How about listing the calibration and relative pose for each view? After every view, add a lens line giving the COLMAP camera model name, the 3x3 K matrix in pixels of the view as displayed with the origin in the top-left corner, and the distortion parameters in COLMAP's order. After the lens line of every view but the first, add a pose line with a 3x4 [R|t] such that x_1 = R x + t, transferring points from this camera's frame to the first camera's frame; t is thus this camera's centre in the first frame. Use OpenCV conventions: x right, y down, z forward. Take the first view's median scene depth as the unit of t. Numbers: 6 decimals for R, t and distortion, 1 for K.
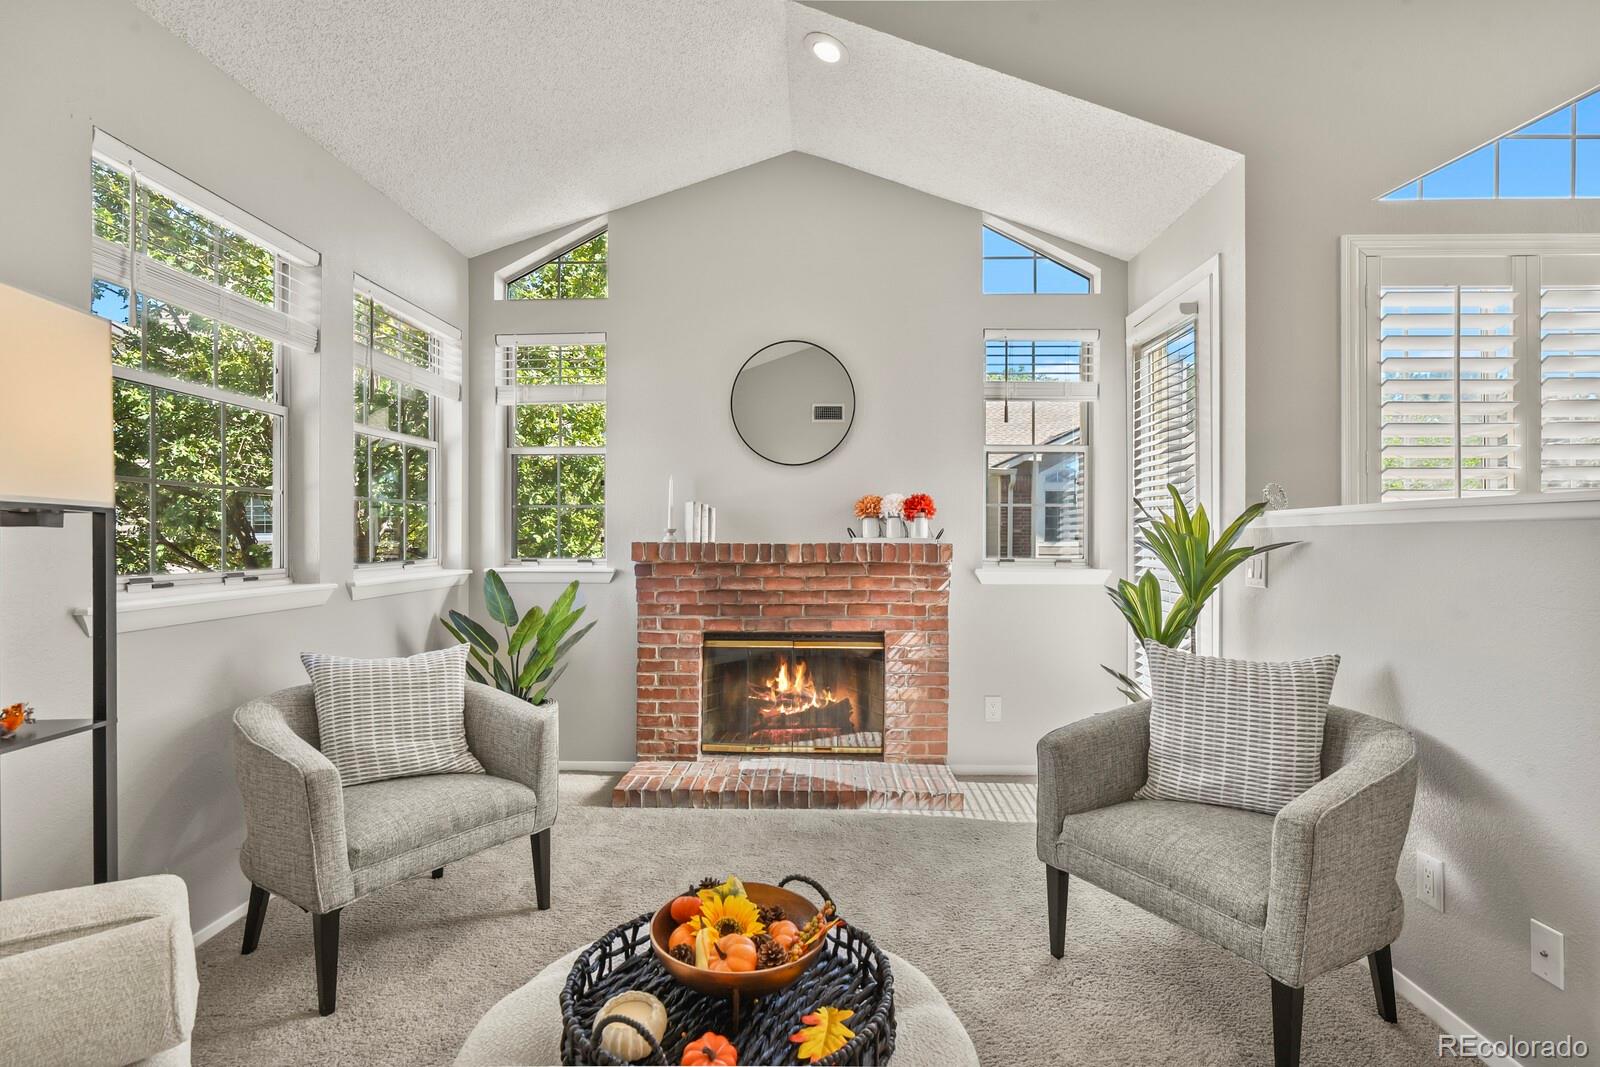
lens RADIAL K [[773.7, 0, 798.8], [0, 773.7, 537.9], [0, 0, 1]] dist [-0.001511, 0.000060]
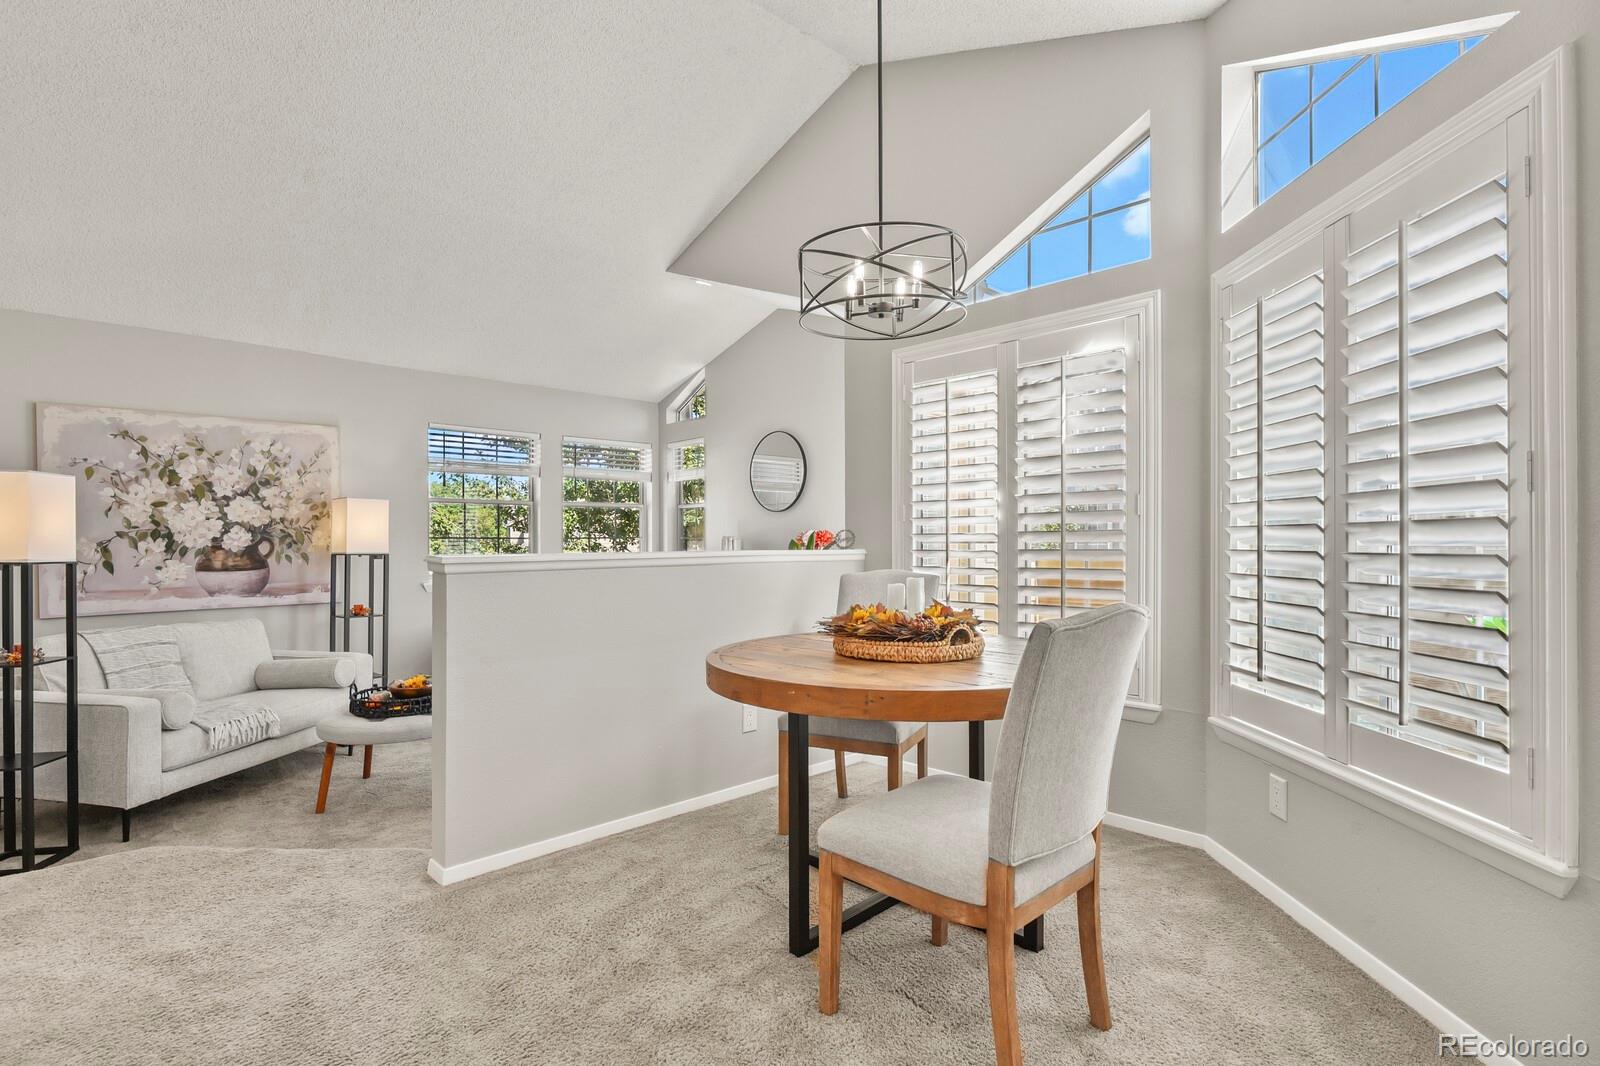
lens RADIAL K [[768.8, 0, 801.6], [0, 768.8, 538.2], [0, 0, 1]] dist [-0.002294, -0.006734]
pose [[0.721540, -0.003481, -0.692364, 1.125874], [0.002182, 0.999994, -0.002754, -0.037625], [0.692369, 0.000476, 0.721544, -0.079333]]
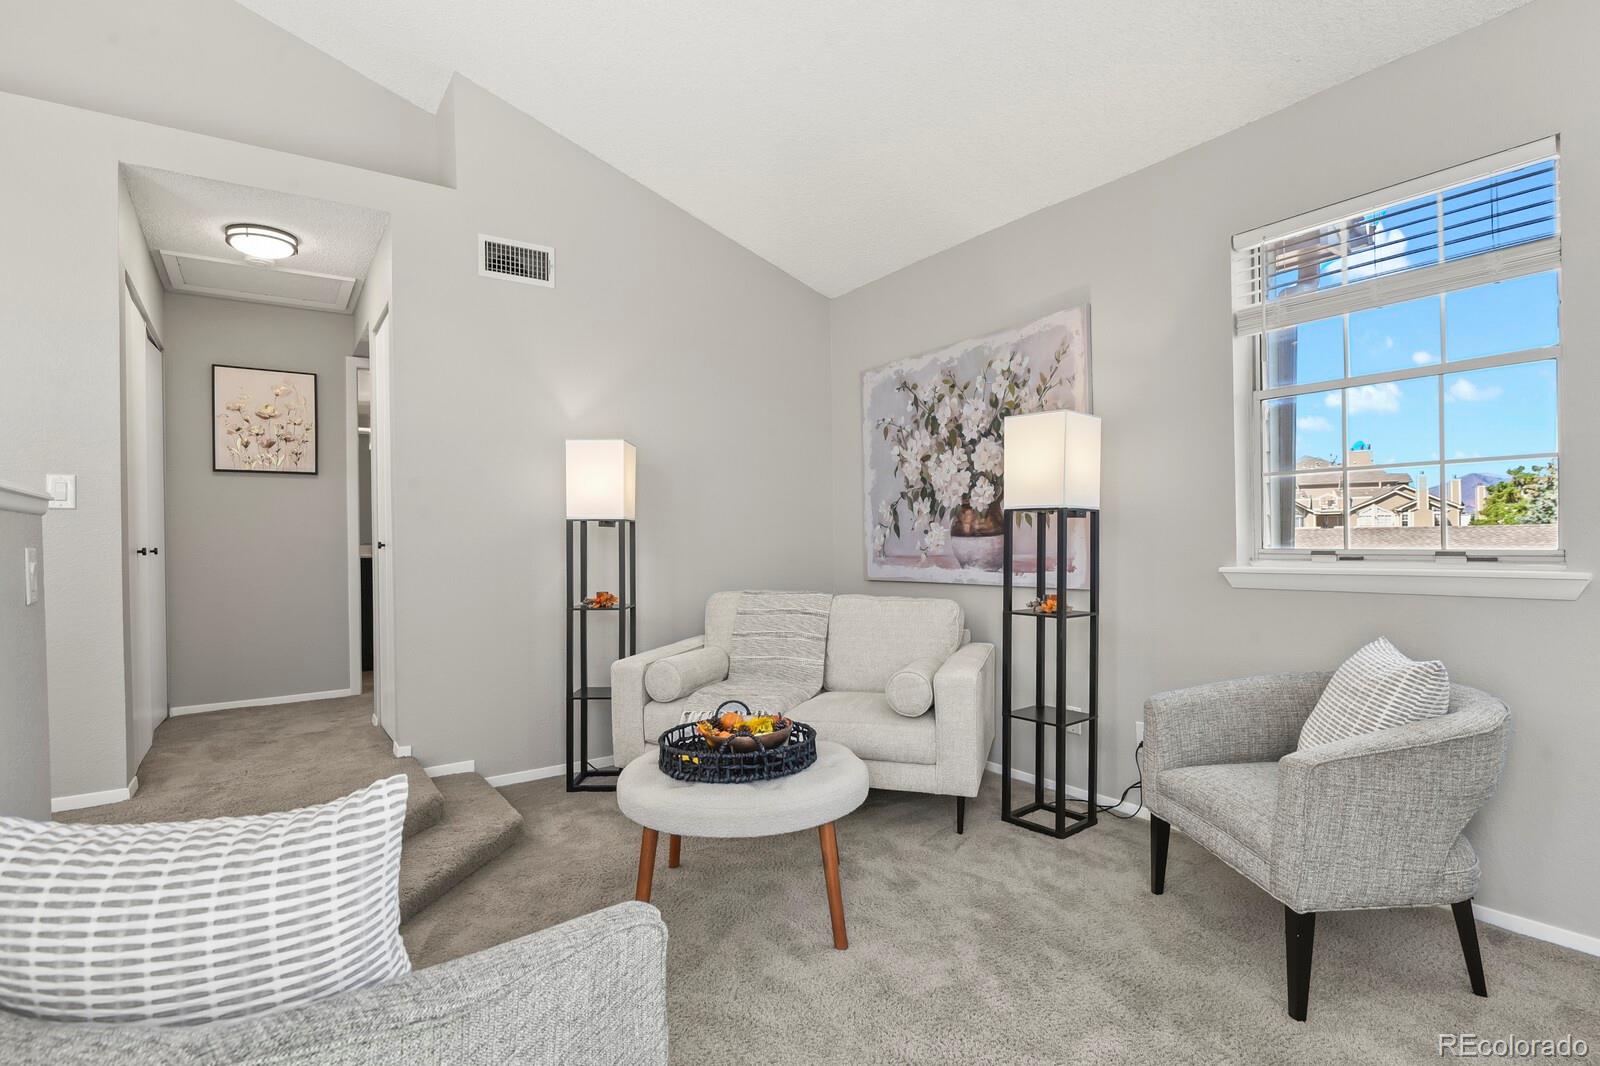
lens RADIAL K [[769.9, 0, 802.8], [0, 769.9, 535.3], [0, 0, 1]] dist [0.001307, -0.009385]
pose [[-0.796460, 0.015613, -0.604490, 0.315603], [0.020008, 0.999800, -0.000538, 0.006606], [0.604361, -0.012523, -0.796612, 0.845653]]
